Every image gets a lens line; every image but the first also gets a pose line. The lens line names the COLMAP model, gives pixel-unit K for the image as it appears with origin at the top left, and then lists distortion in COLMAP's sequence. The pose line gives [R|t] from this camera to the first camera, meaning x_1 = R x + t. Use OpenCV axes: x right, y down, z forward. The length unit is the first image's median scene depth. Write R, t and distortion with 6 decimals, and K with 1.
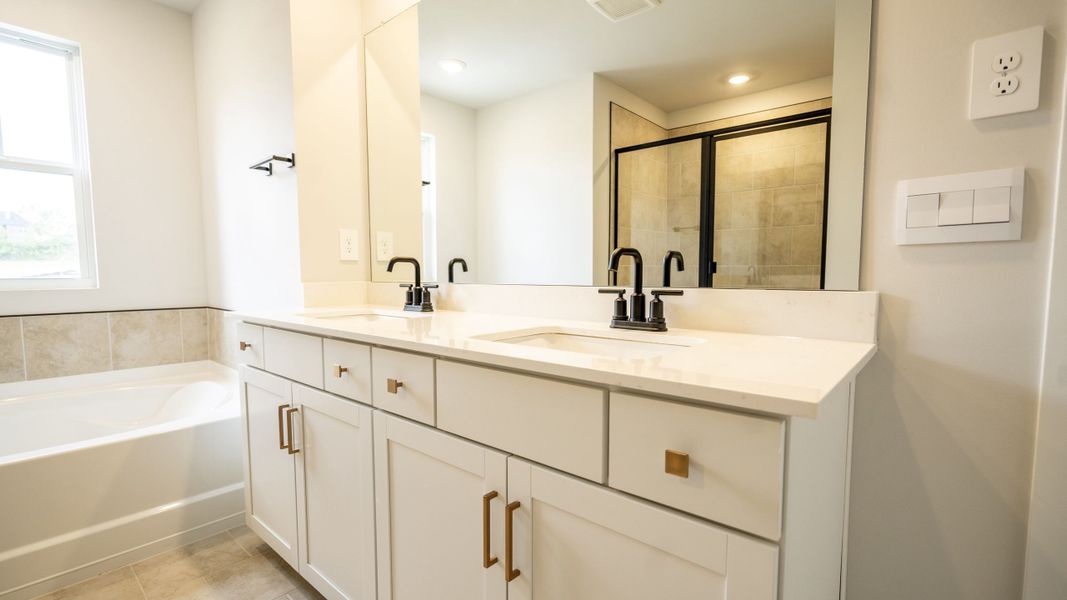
lens RADIAL K [[471.5, 0, 530.2], [0, 471.5, 308.6], [0, 0, 1]] dist [-0.004136, 0.001048]
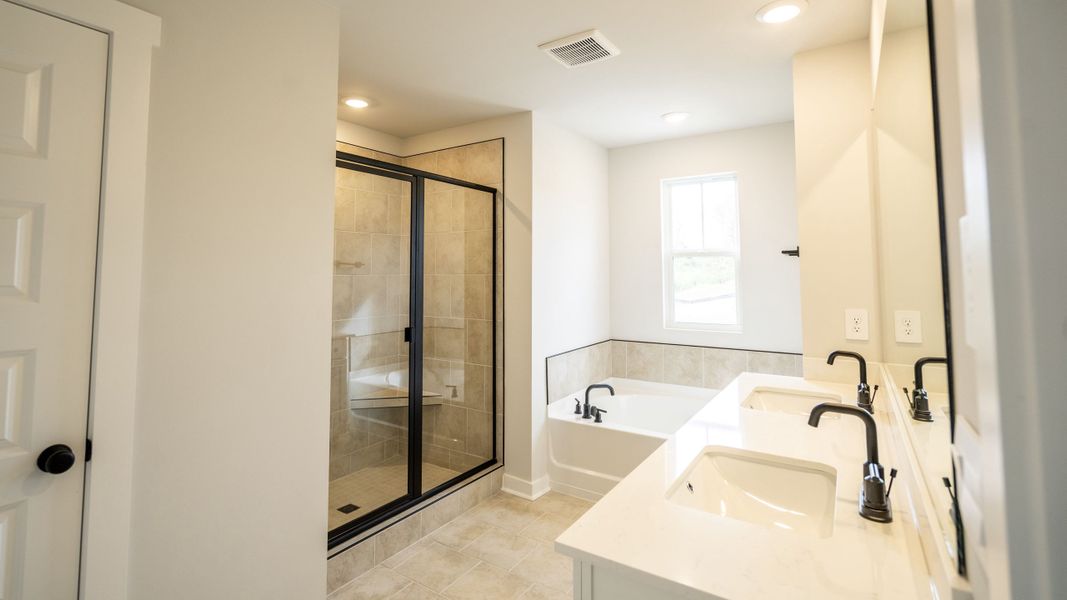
lens RADIAL K [[505.2, 0, 532.7], [0, 505.2, 244.6], [0, 0, 1]] dist [-0.000552, 0.000015]
pose [[0.144924, -0.056293, -0.987840, 0.704274], [-0.077222, 0.994691, -0.068012, -0.208866], [0.986425, 0.086140, 0.139808, 0.169652]]
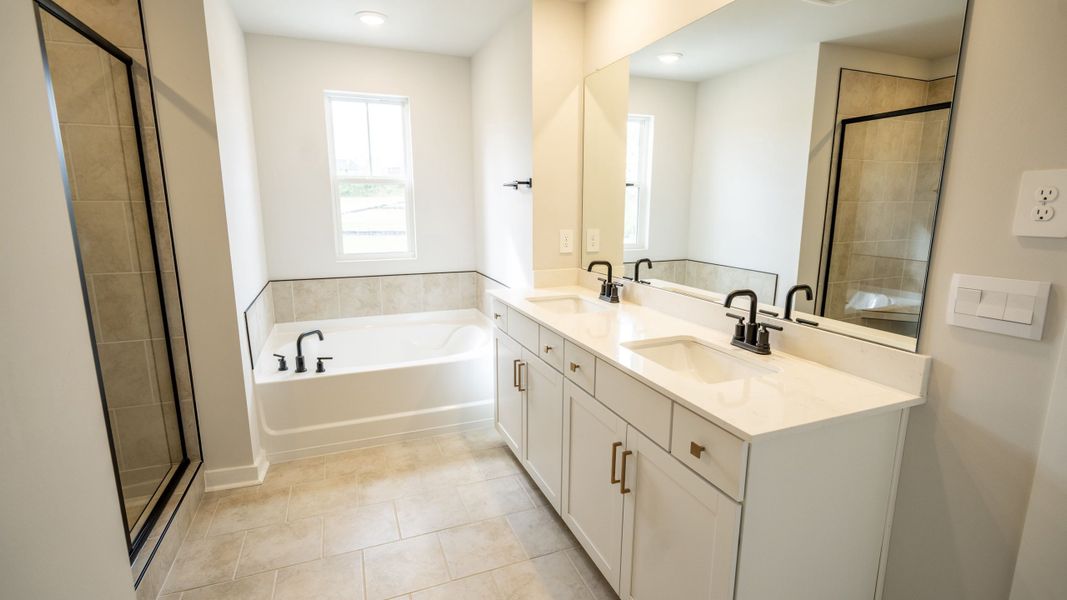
lens RADIAL K [[483.9, 0, 538.4], [0, 483.9, 294.5], [0, 0, 1]] dist [-0.001947, 0.000273]
pose [[0.893883, 0.086249, -0.439925, 0.190076], [-0.039346, 0.992625, 0.114661, -0.163790], [0.446570, -0.085185, 0.890685, -0.318819]]
